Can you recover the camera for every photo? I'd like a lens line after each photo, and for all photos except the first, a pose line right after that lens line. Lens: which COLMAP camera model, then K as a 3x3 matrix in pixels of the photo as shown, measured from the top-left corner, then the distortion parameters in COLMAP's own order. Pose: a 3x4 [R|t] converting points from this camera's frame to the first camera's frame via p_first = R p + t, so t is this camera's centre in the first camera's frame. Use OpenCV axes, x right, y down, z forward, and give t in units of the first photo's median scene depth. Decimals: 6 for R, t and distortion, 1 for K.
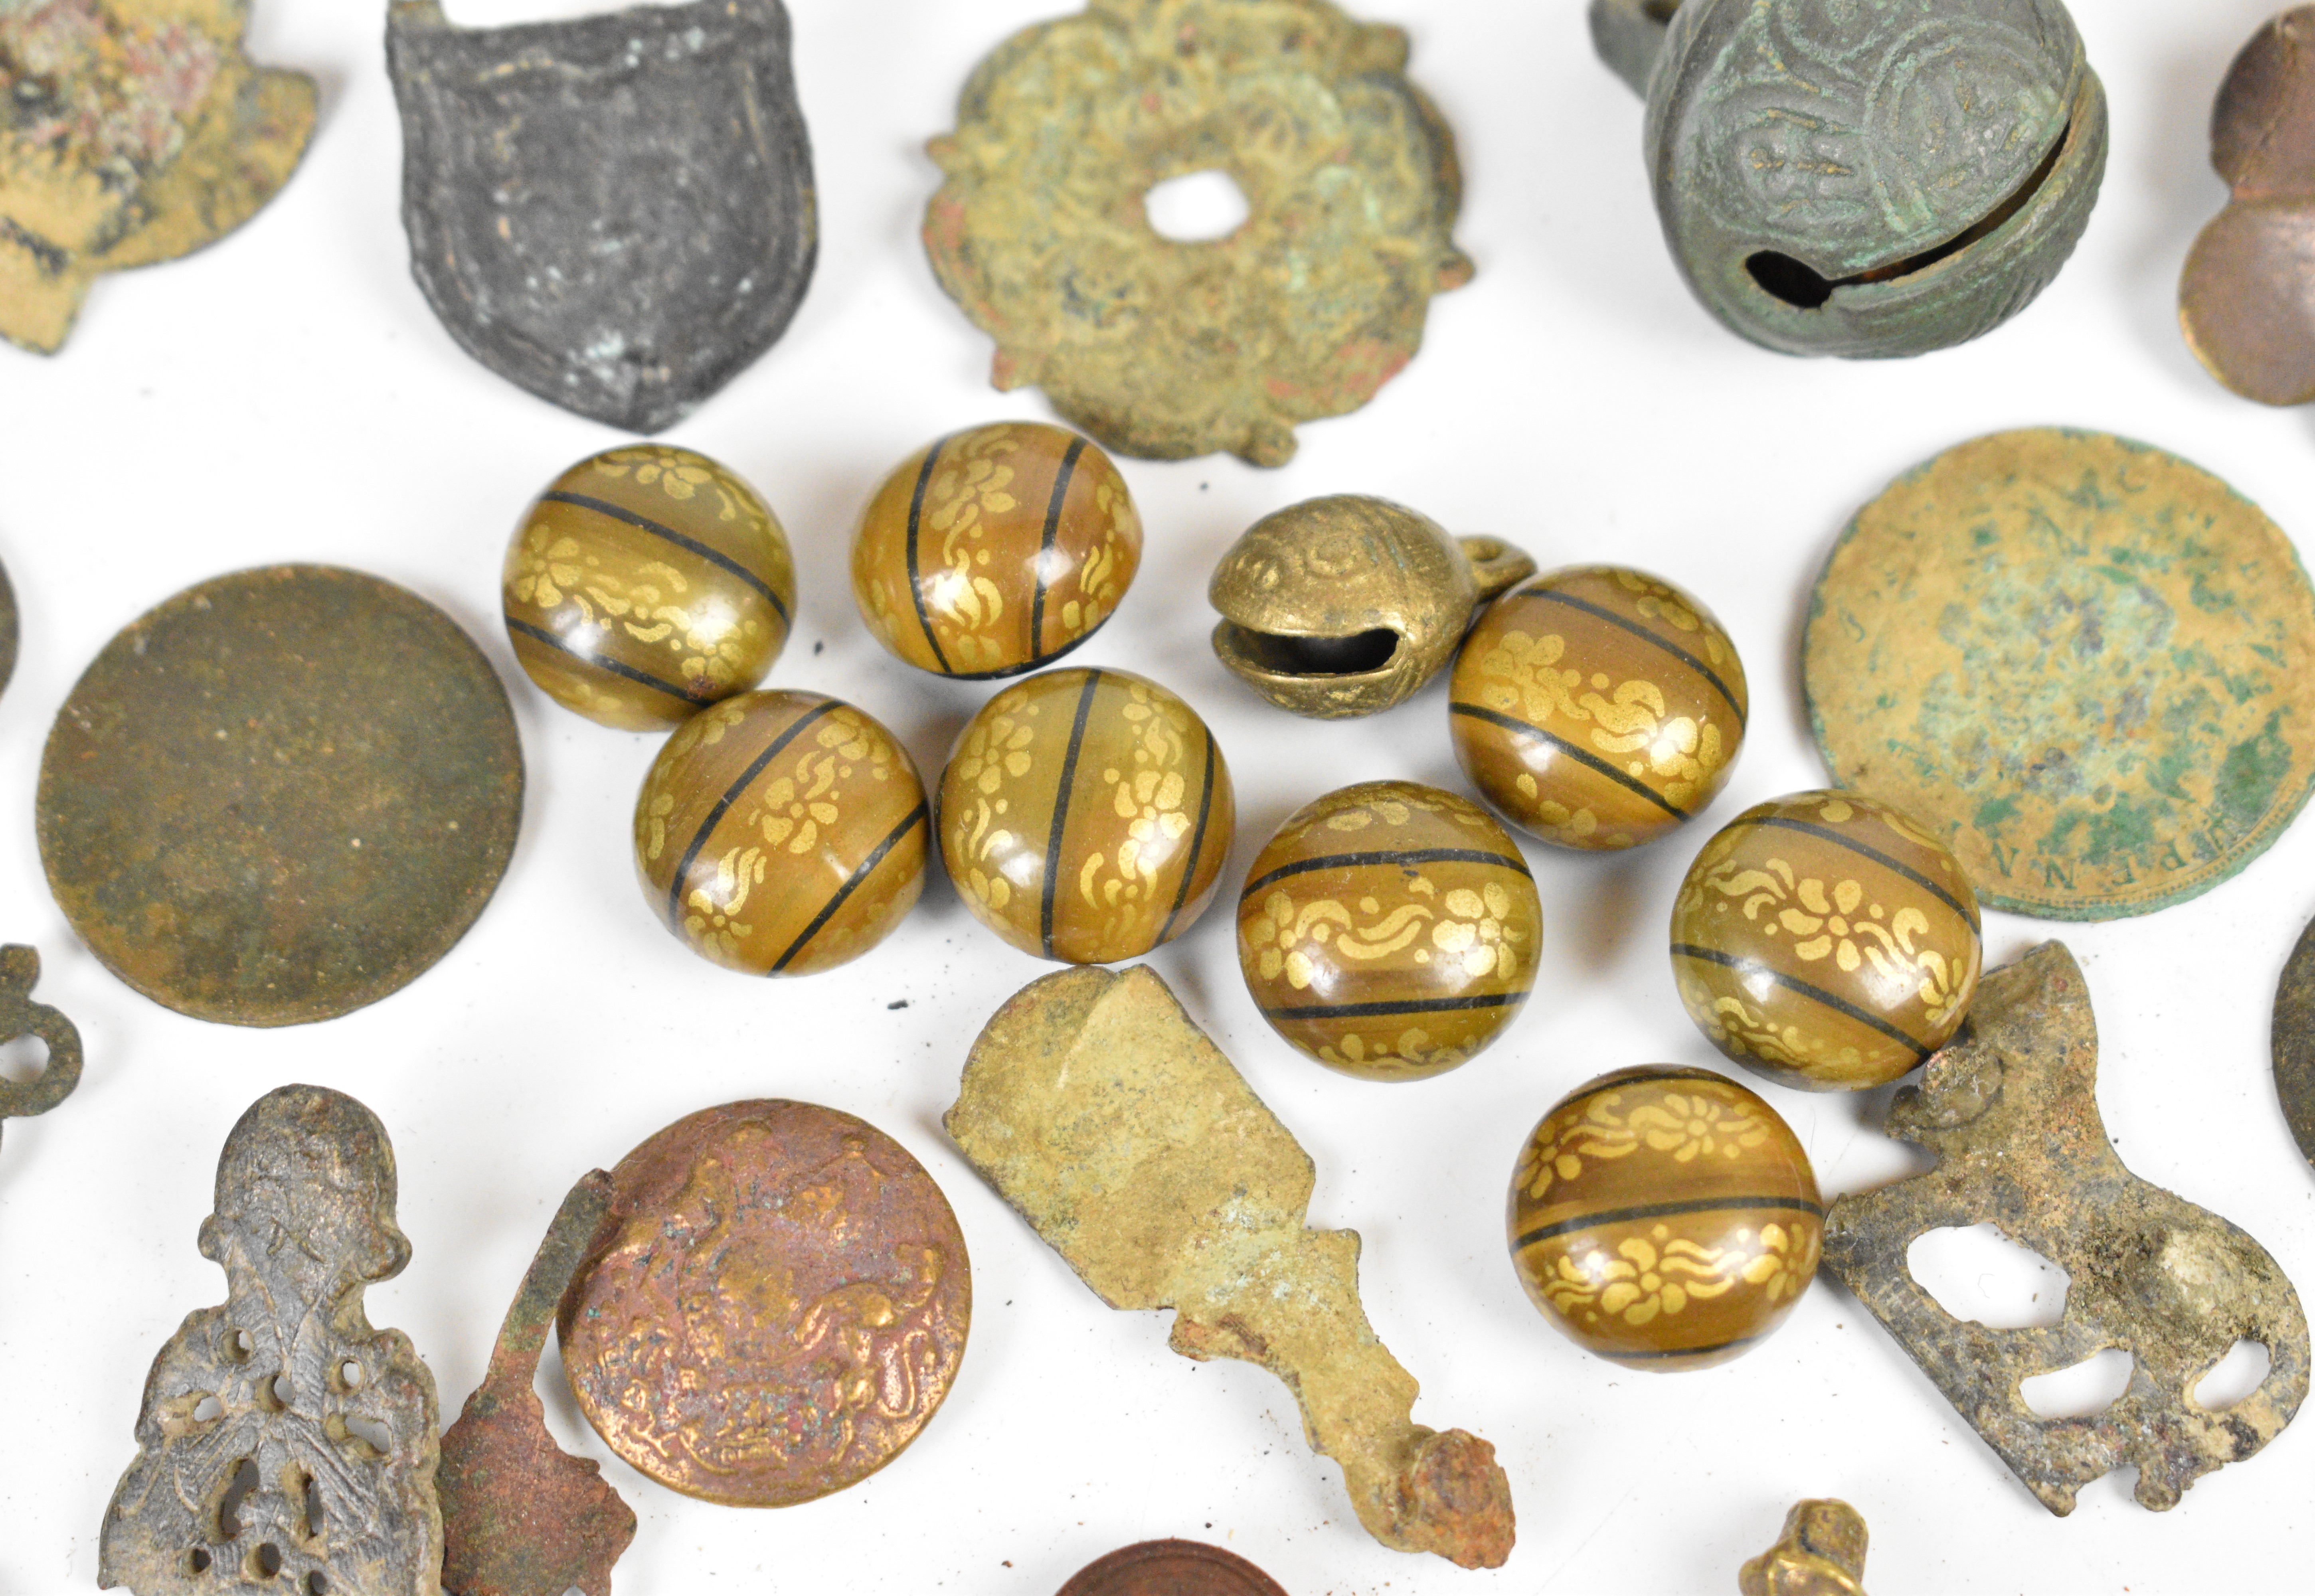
lens RADIAL K [[4804.6, 0, 1157.5], [0, 4804.6, 798.0], [0, 0, 1]] dist [0.005917, 0.015923]
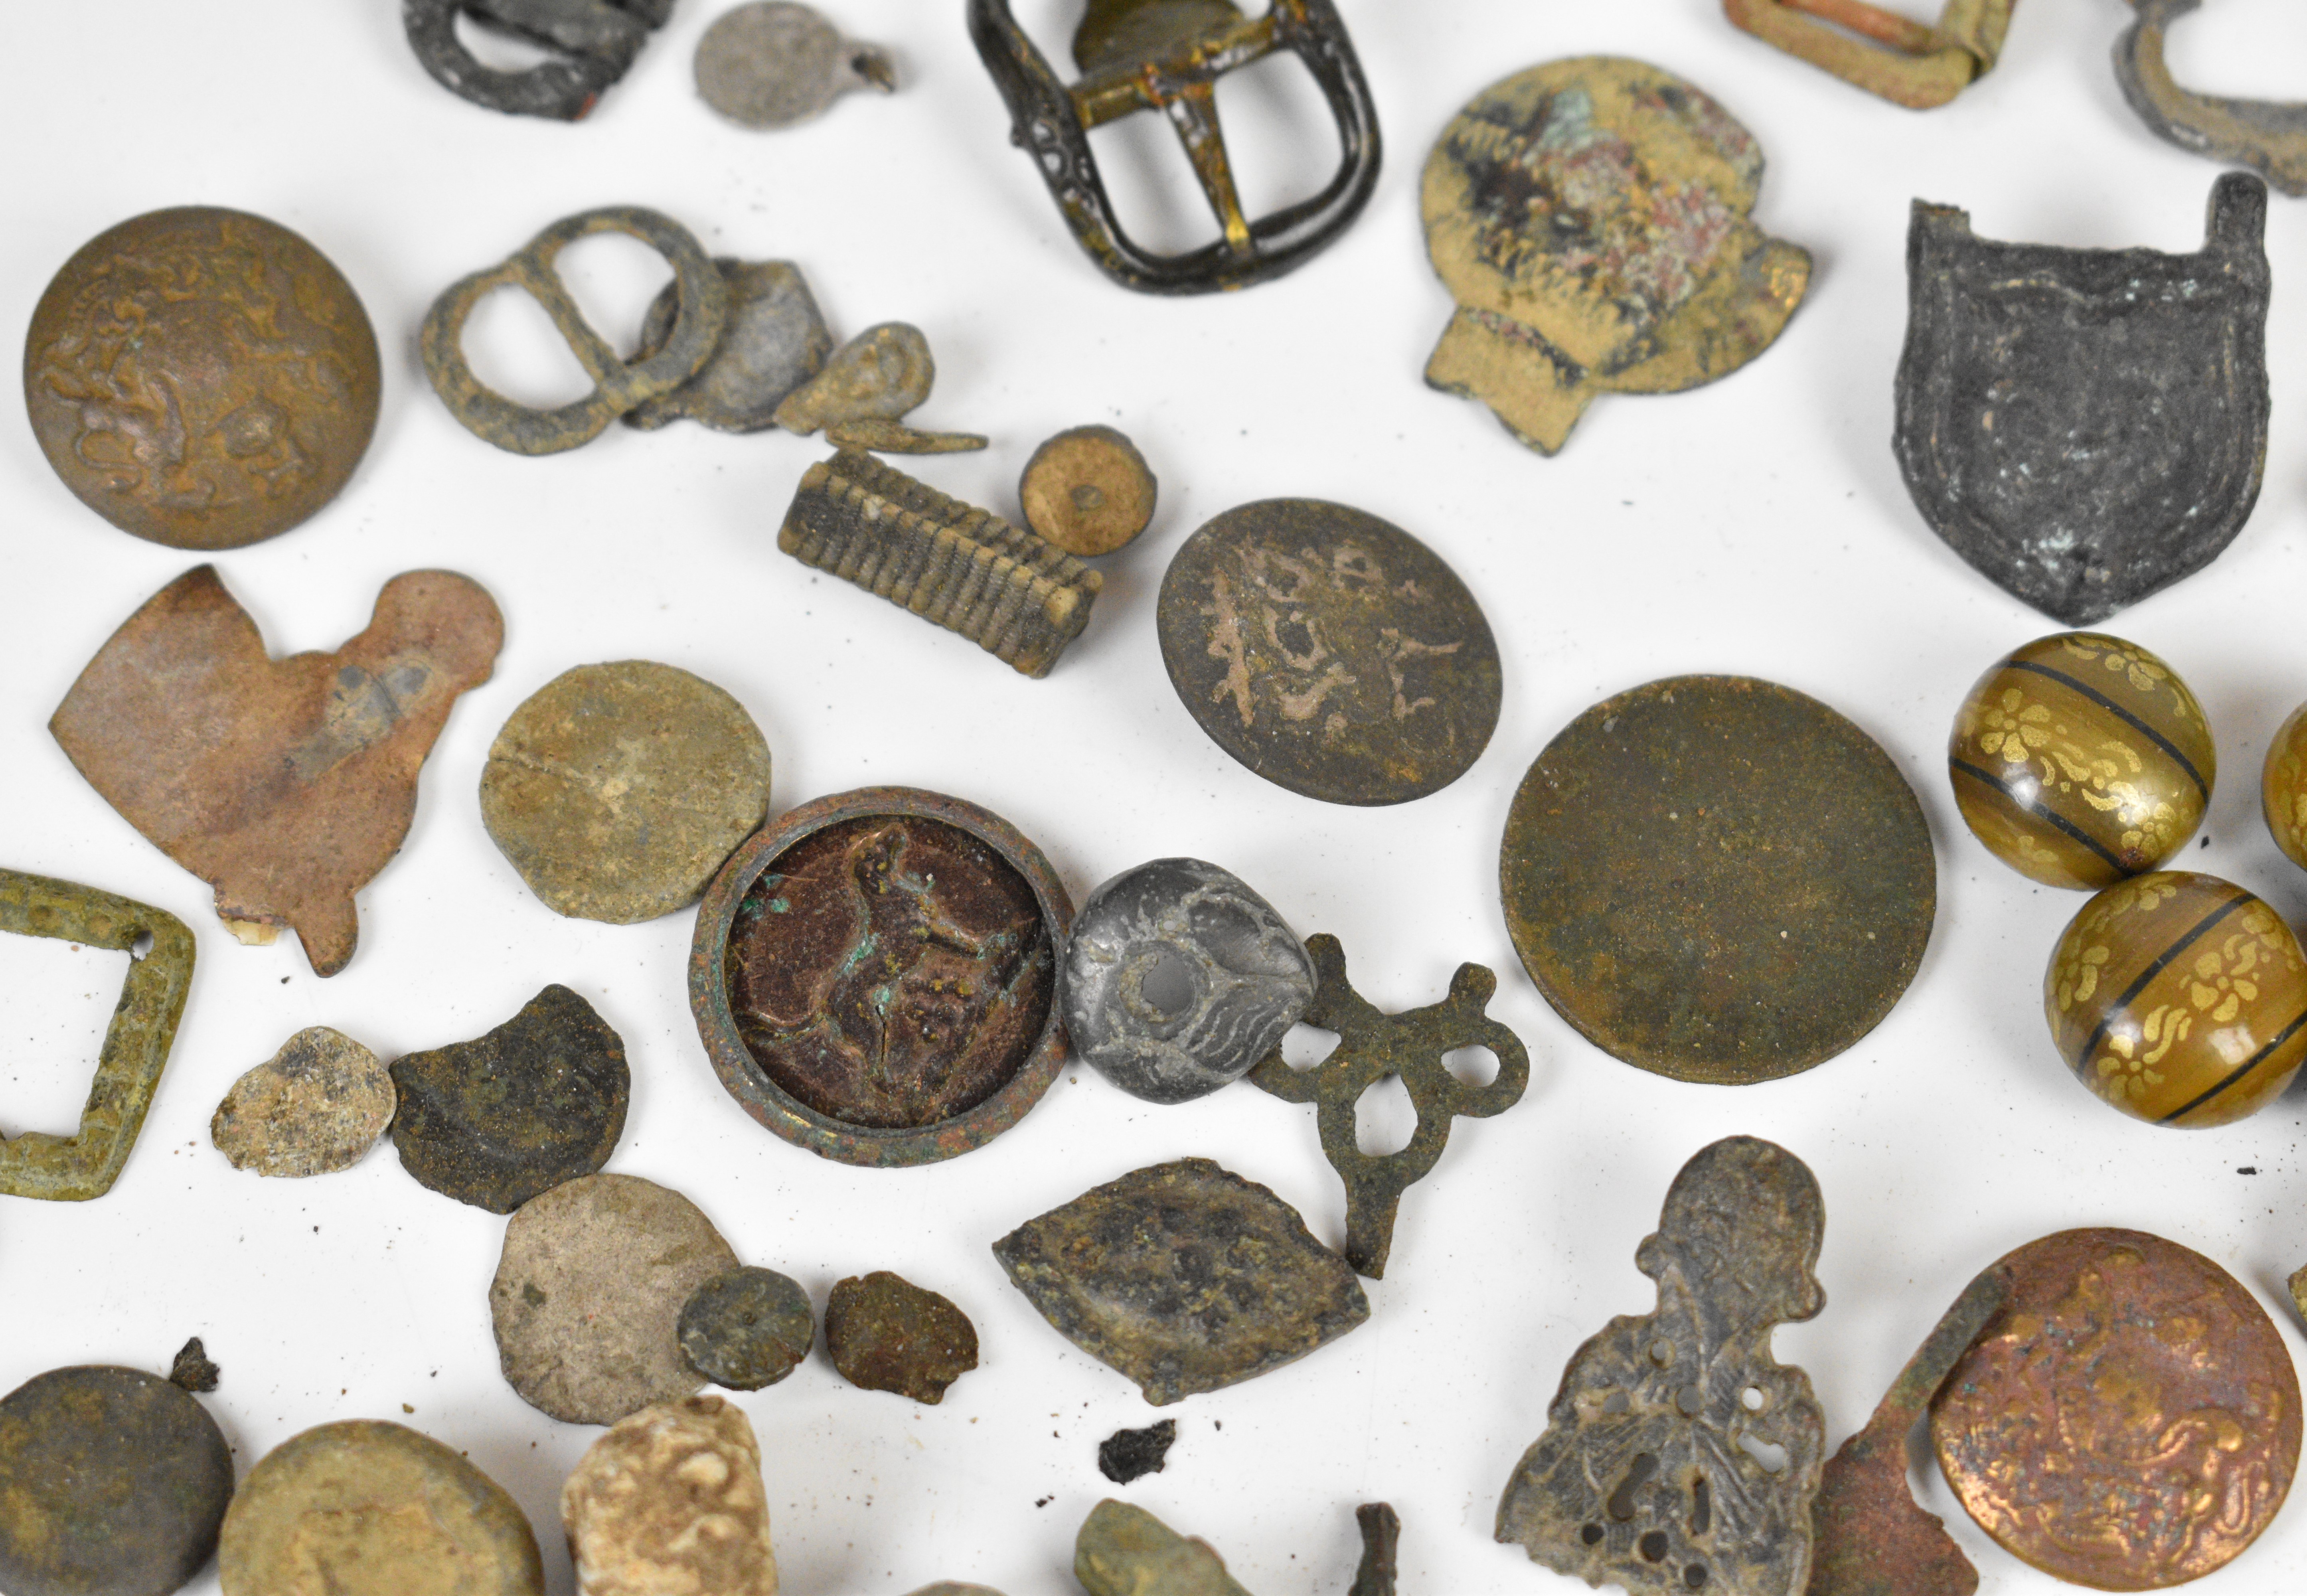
lens RADIAL K [[4788.5, 0, 1153.5], [0, 4788.5, 798.0], [0, 0, 1]] dist [0.005917, 0.015923]
pose [[0.979981, 0.191135, -0.055724, -0.254244], [-0.193134, 0.980618, -0.032966, 0.043338], [0.048344, 0.043068, 0.997902, -0.125357]]
